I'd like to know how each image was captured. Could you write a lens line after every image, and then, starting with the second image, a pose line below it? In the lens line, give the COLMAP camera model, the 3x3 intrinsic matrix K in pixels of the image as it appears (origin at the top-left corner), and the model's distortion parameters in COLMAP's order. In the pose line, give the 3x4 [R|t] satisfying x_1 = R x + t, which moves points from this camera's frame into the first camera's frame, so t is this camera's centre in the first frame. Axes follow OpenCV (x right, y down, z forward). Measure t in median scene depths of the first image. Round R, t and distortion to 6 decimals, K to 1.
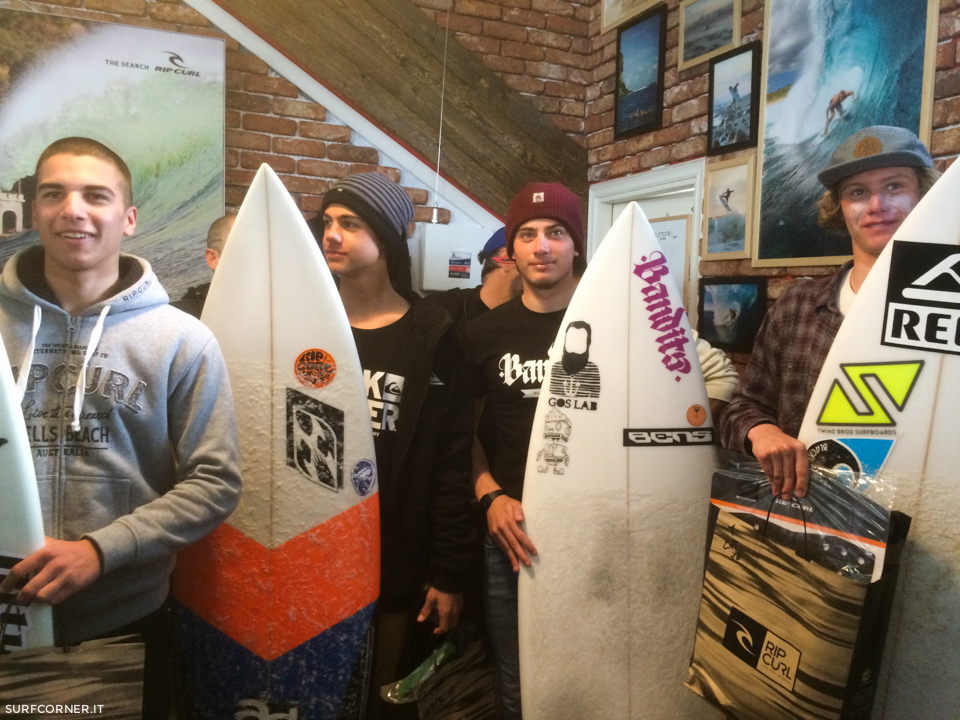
lens RADIAL K [[828.8, 0, 474.6], [0, 828.8, 358.0], [0, 0, 1]] dist [0.085668, -0.120279]
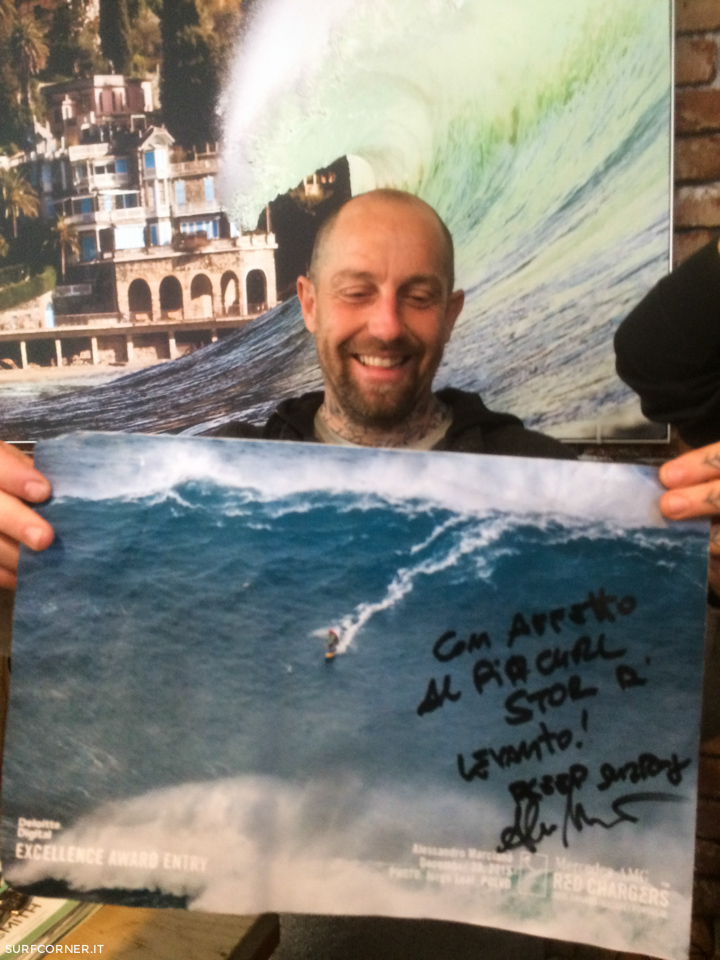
lens RADIAL K [[816.6, 0, 363.0], [0, 816.6, 482.1], [0, 0, 1]] dist [0.065955, -0.097940]
pose [[0.728533, 0.032798, -0.684225, -0.137250], [0.011127, 0.998155, 0.059694, -0.067003], [0.684920, -0.051102, 0.726824, 0.619906]]
